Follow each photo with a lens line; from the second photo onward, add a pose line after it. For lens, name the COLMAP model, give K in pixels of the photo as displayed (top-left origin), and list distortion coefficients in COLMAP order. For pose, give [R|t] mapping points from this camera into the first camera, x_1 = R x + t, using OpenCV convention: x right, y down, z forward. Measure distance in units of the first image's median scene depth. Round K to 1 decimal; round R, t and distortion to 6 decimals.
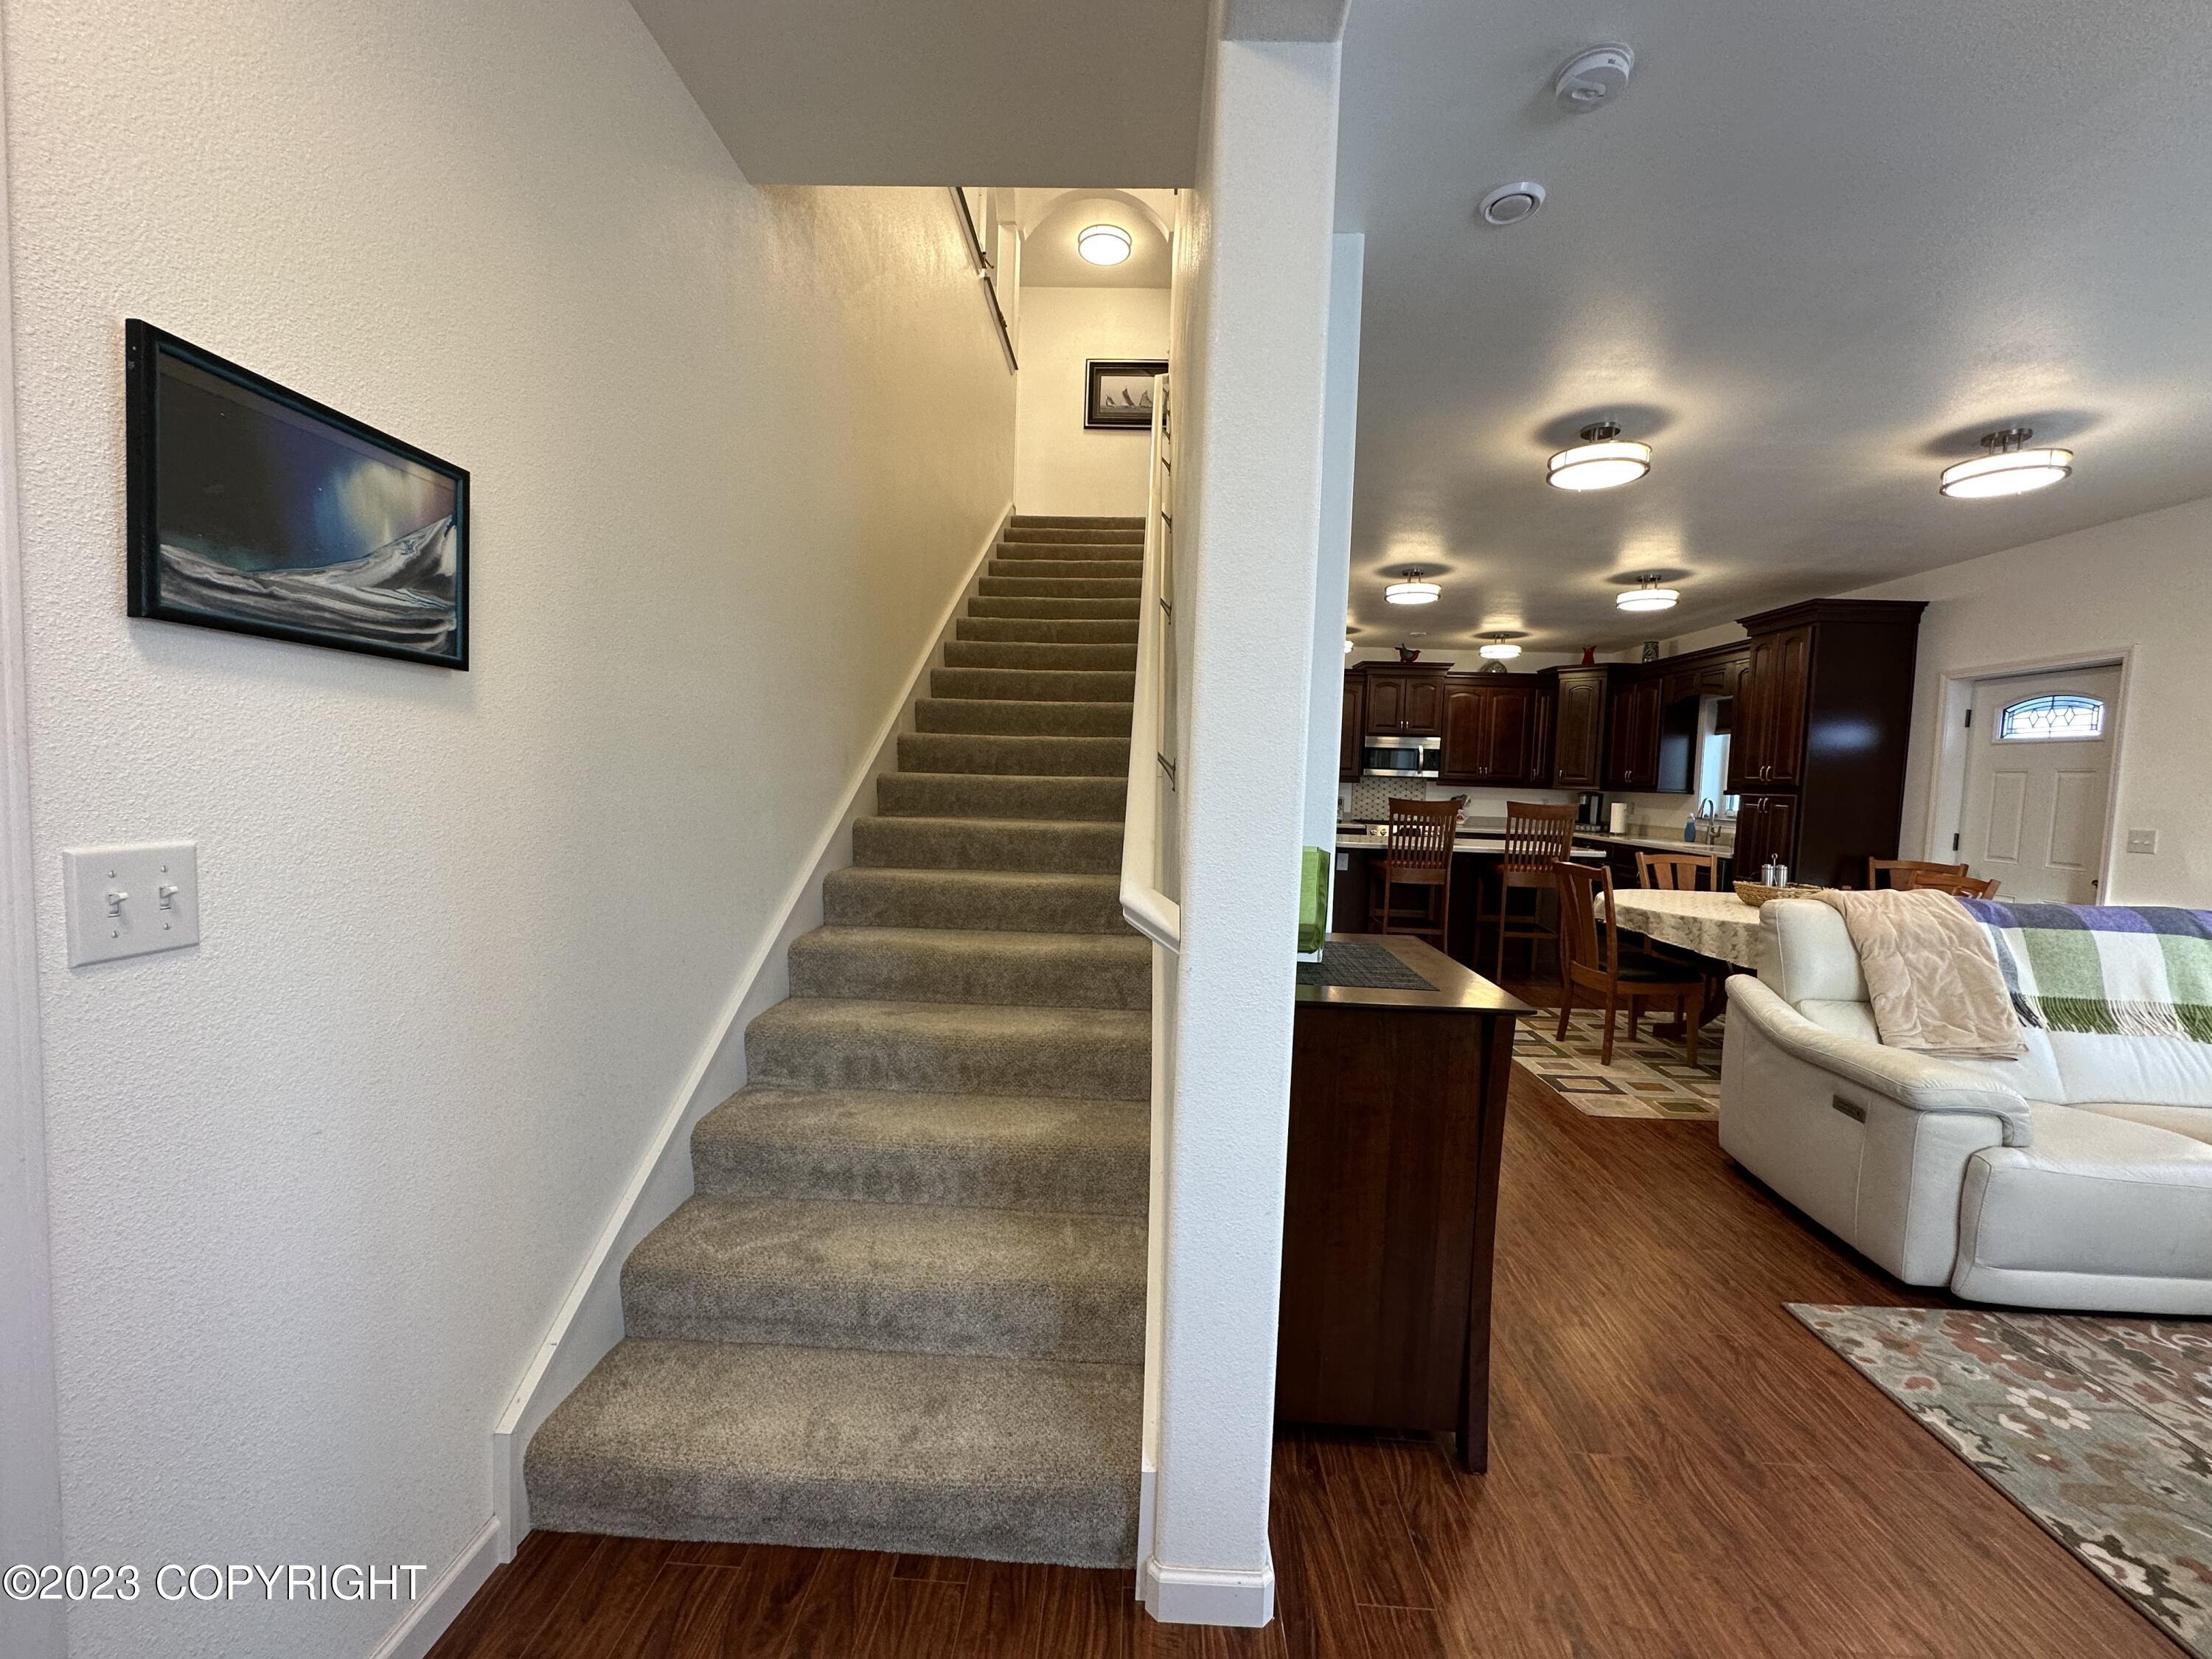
lens RADIAL K [[878.8, 0, 1105.4], [0, 878.8, 828.5], [0, 0, 1]] dist [-0.002051, 0.000798]
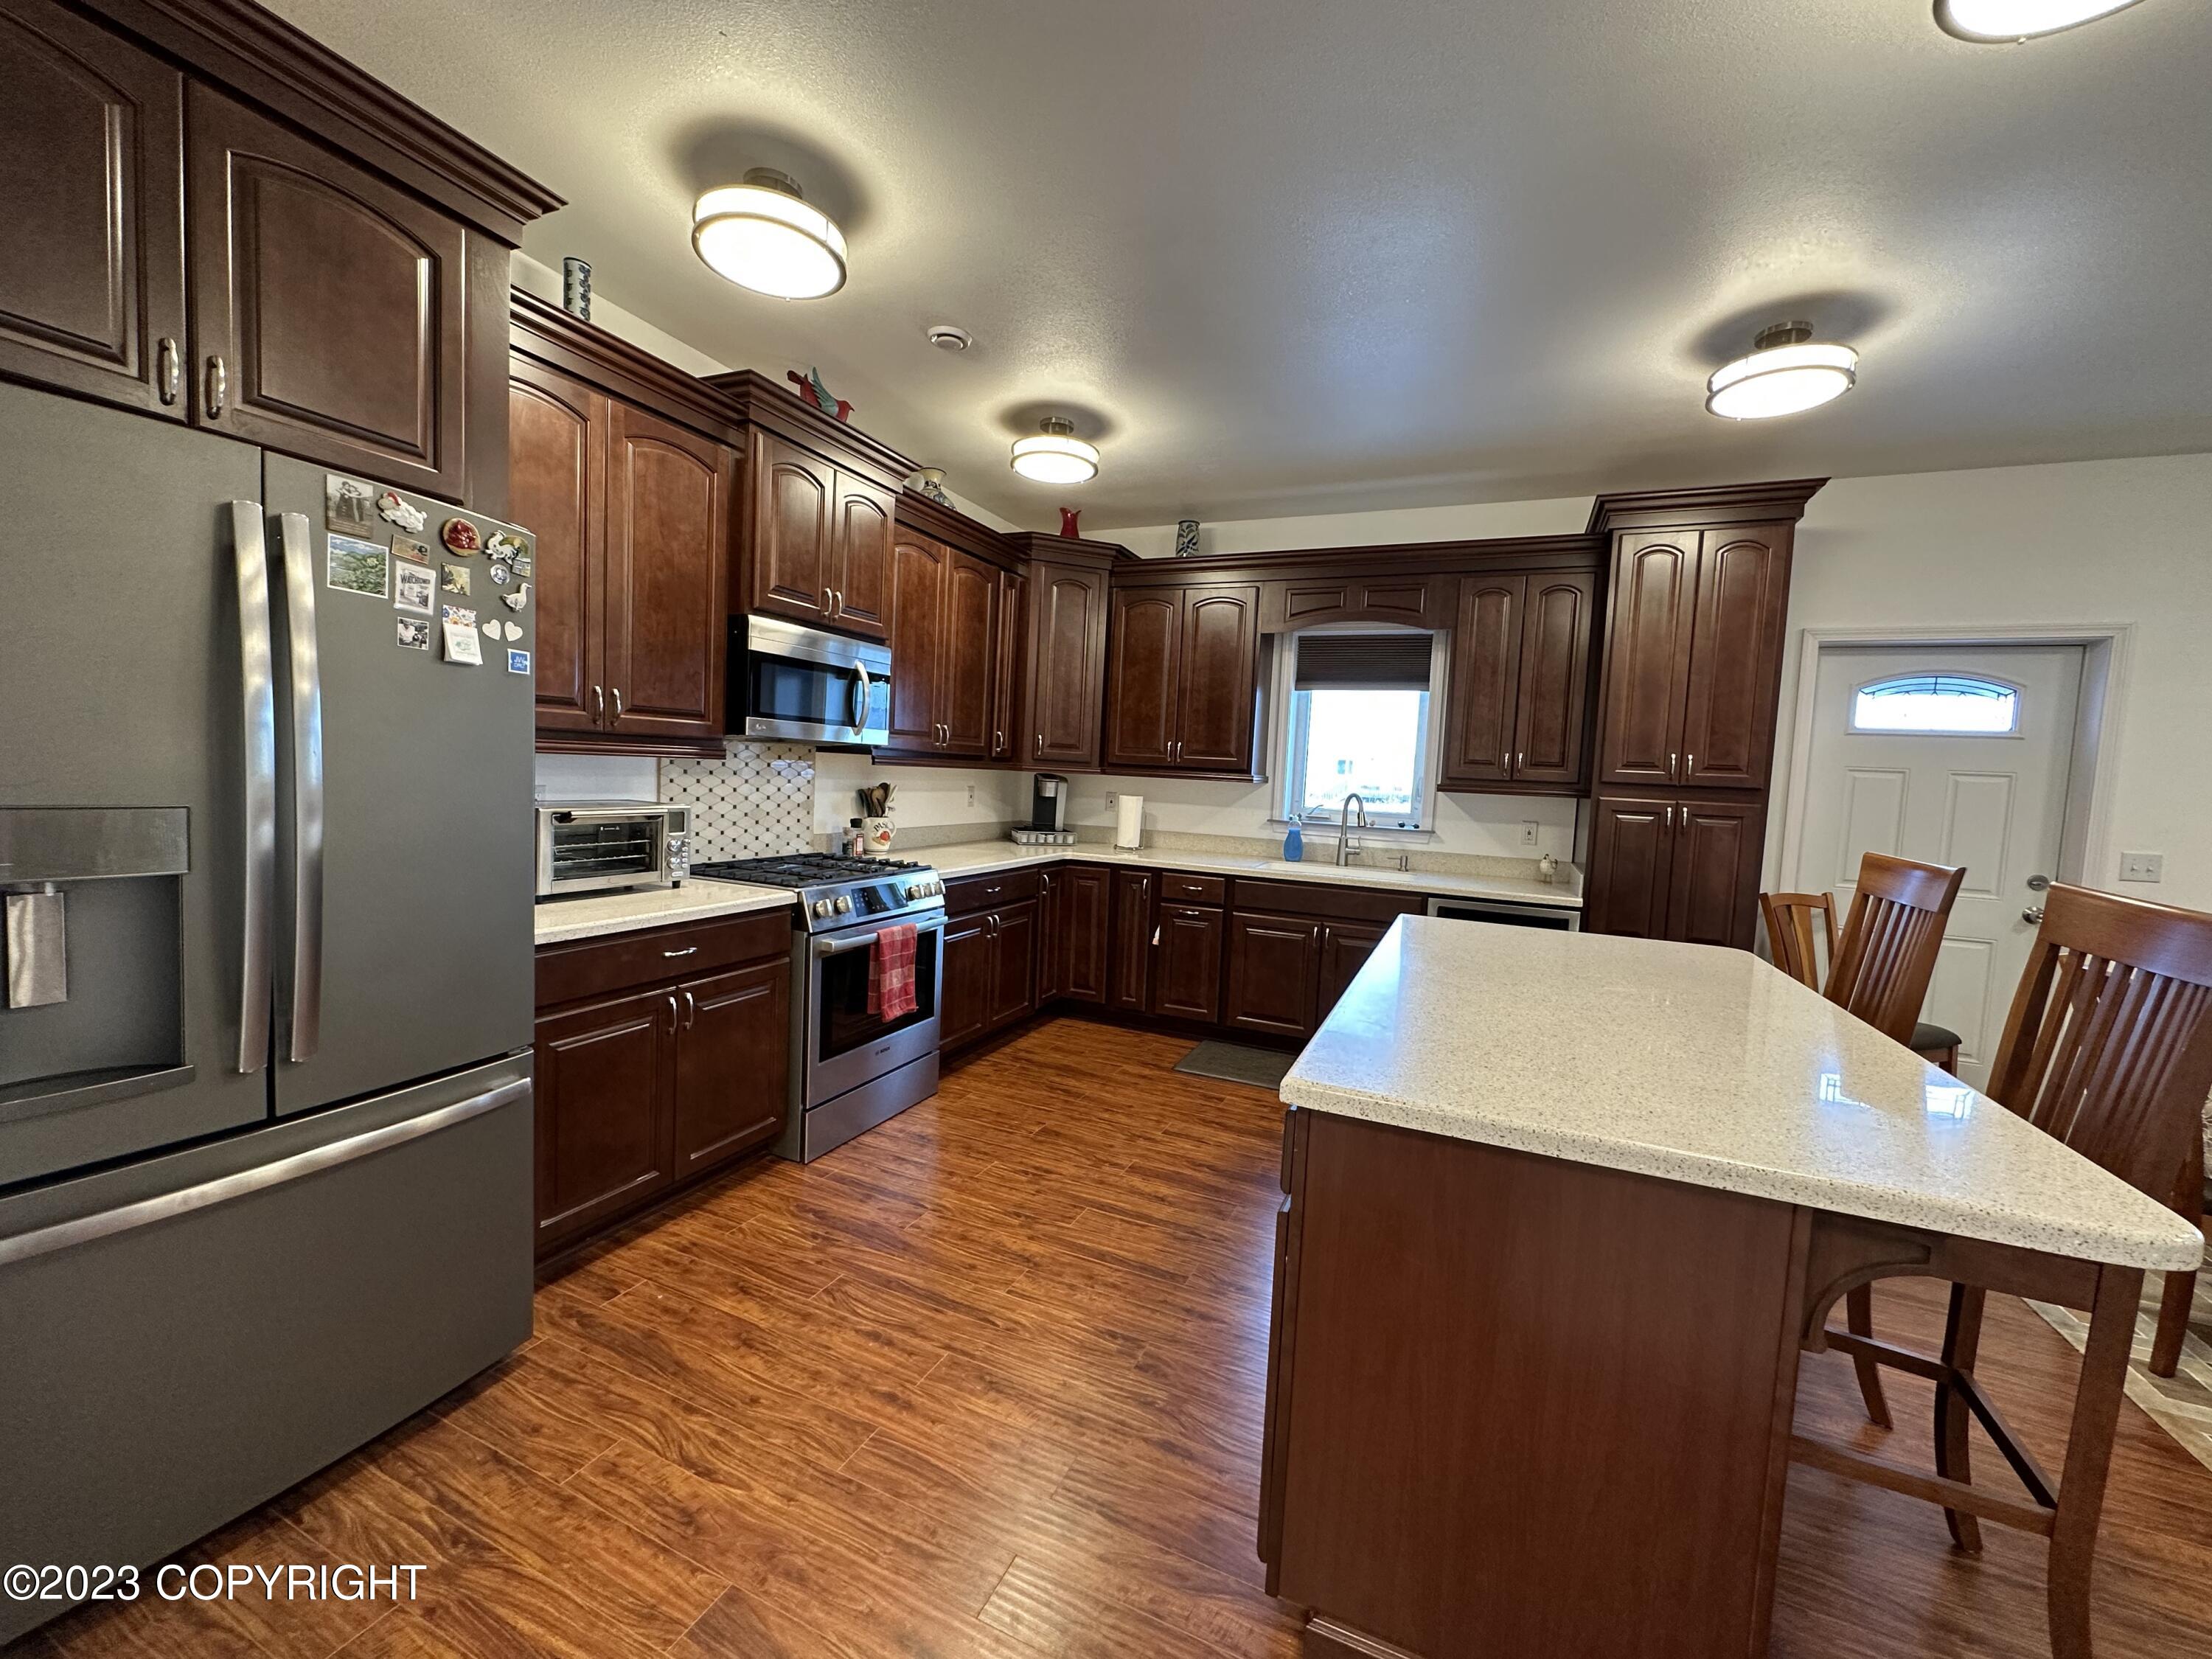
lens RADIAL K [[878.8, 0, 1108.2], [0, 878.8, 827.9], [0, 0, 1]] dist [-0.002051, 0.000798]
pose [[0.361387, -0.077463, 0.929192, 0.114196], [0.020358, 0.996961, 0.075194, -0.152651], [-0.932193, -0.008258, 0.361866, 2.378146]]
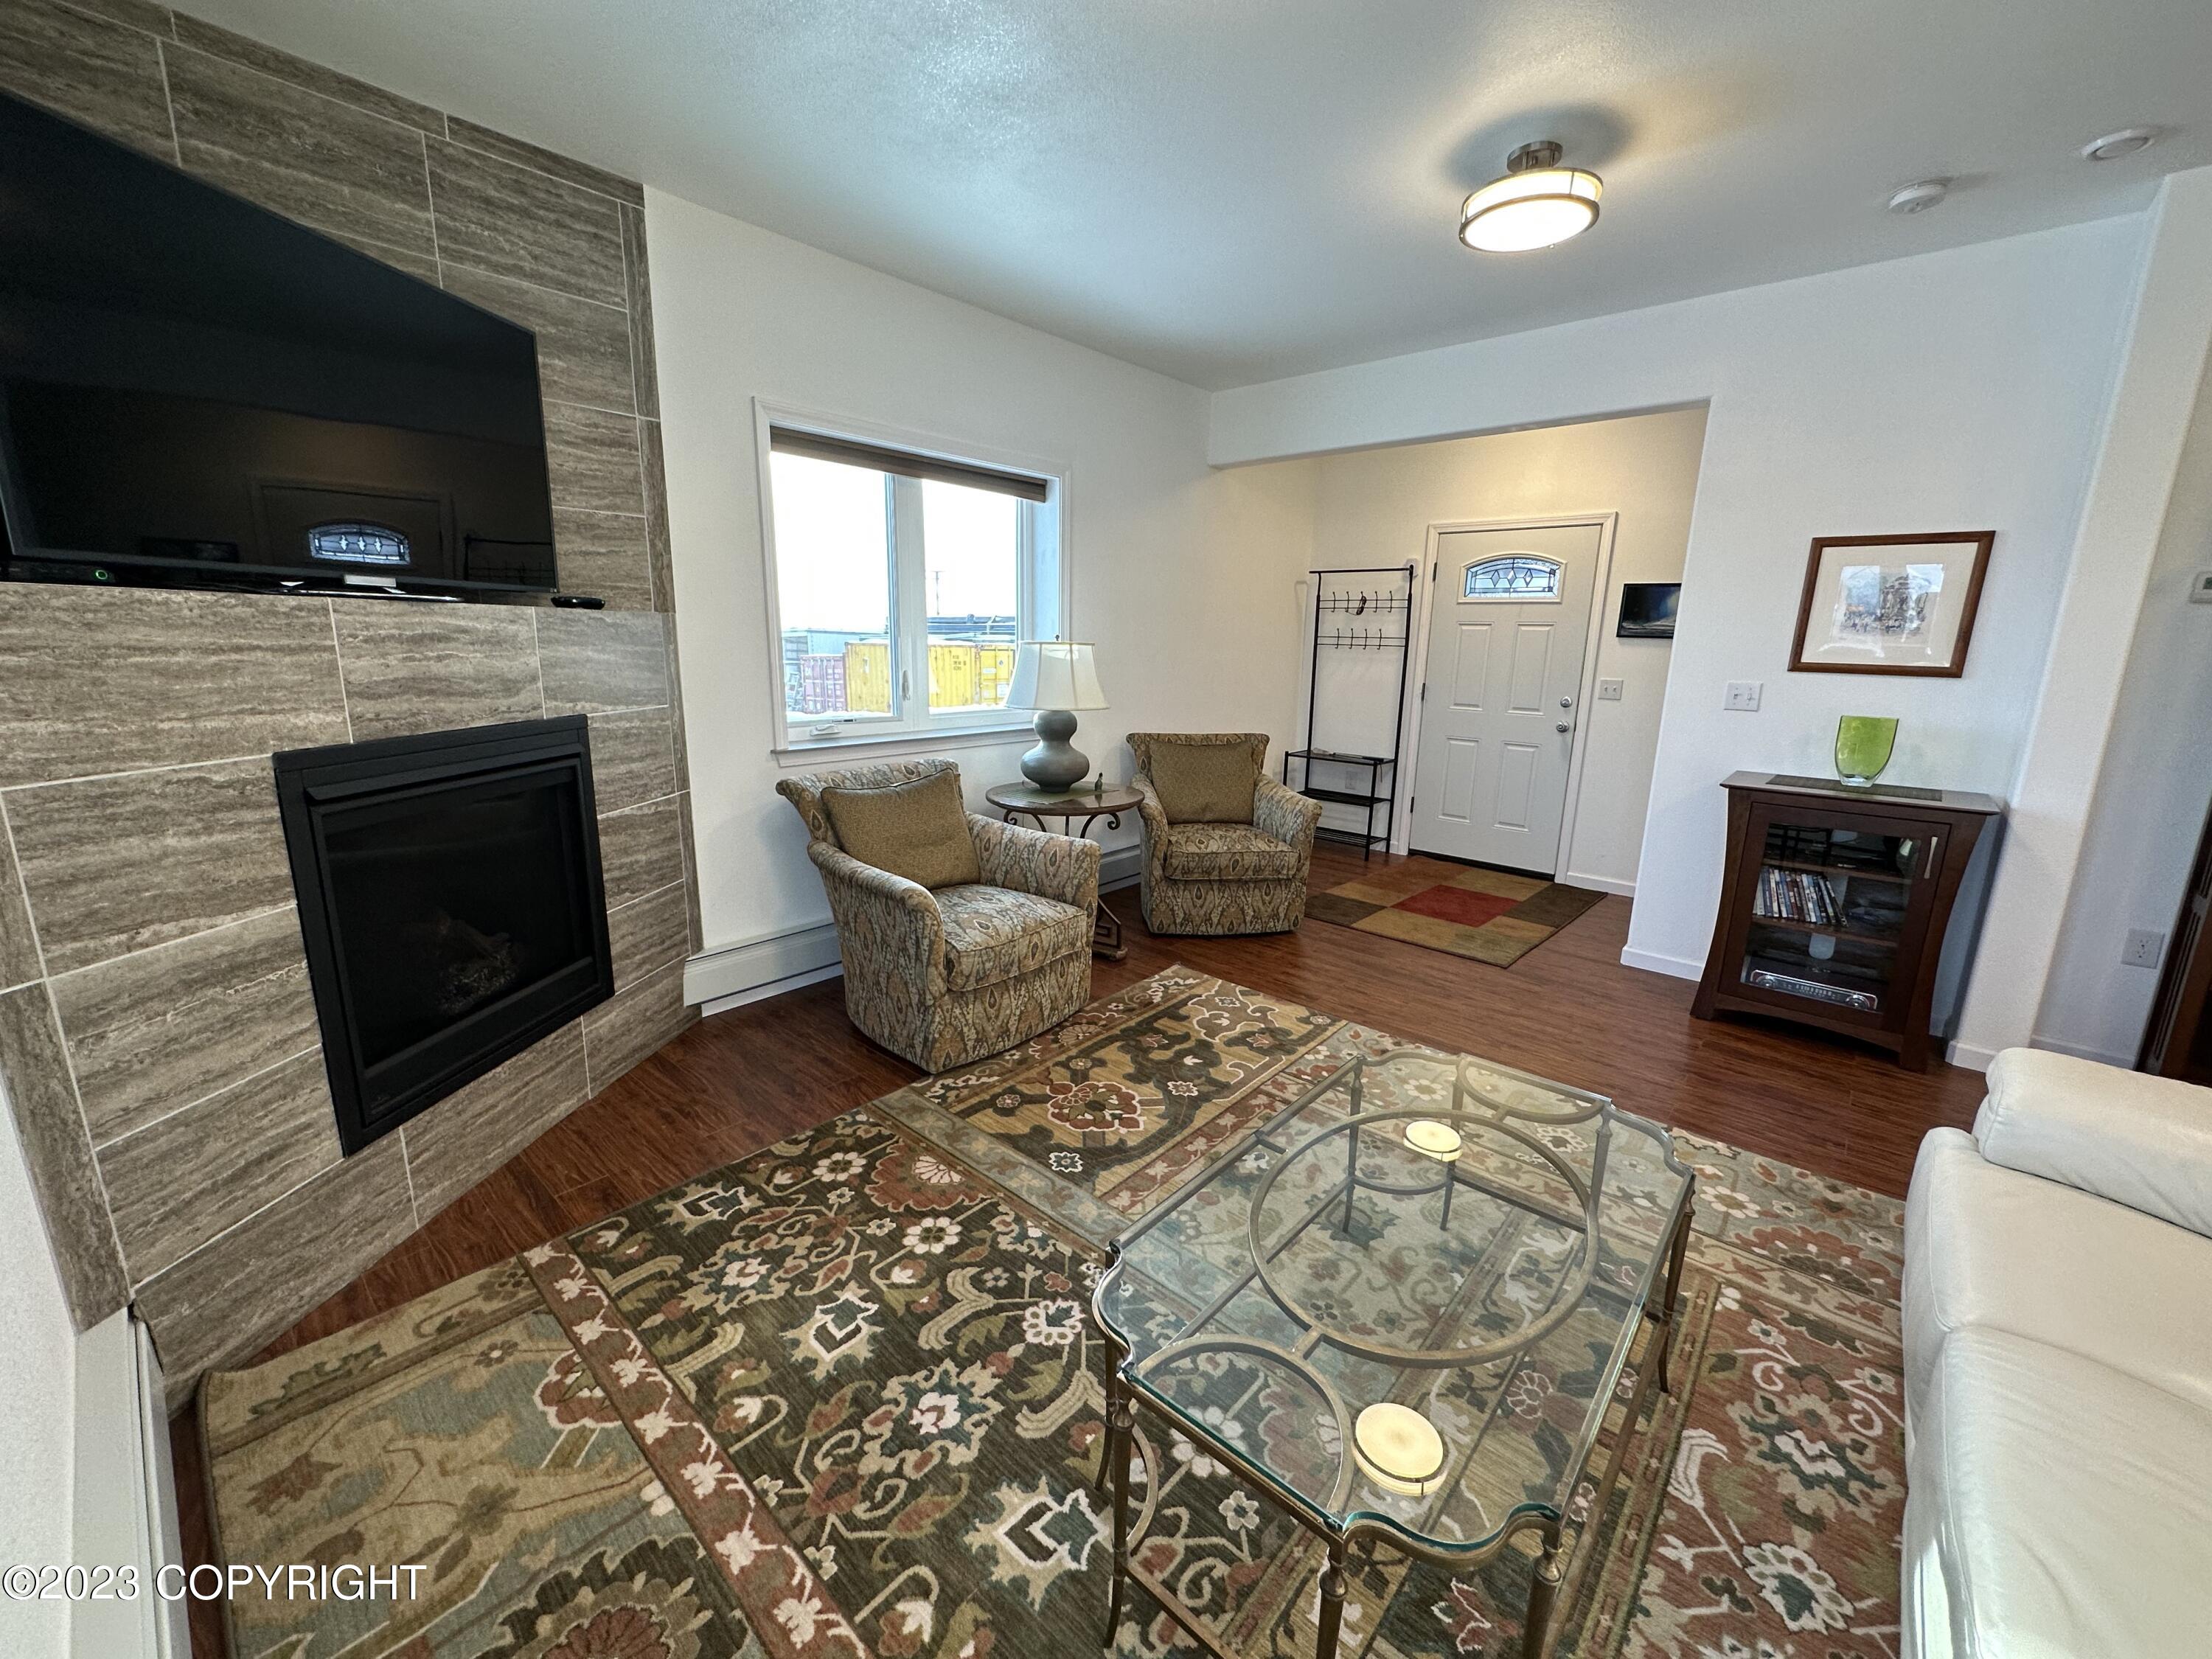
lens RADIAL K [[878.8, 0, 1108.6], [0, 878.8, 825.4], [0, 0, 1]] dist [-0.002051, 0.000798]
pose [[-0.627135, 0.123390, -0.769075, 1.653855], [-0.087710, 0.969906, 0.227134, -0.019166], [0.773957, 0.209899, -0.597439, 0.642536]]
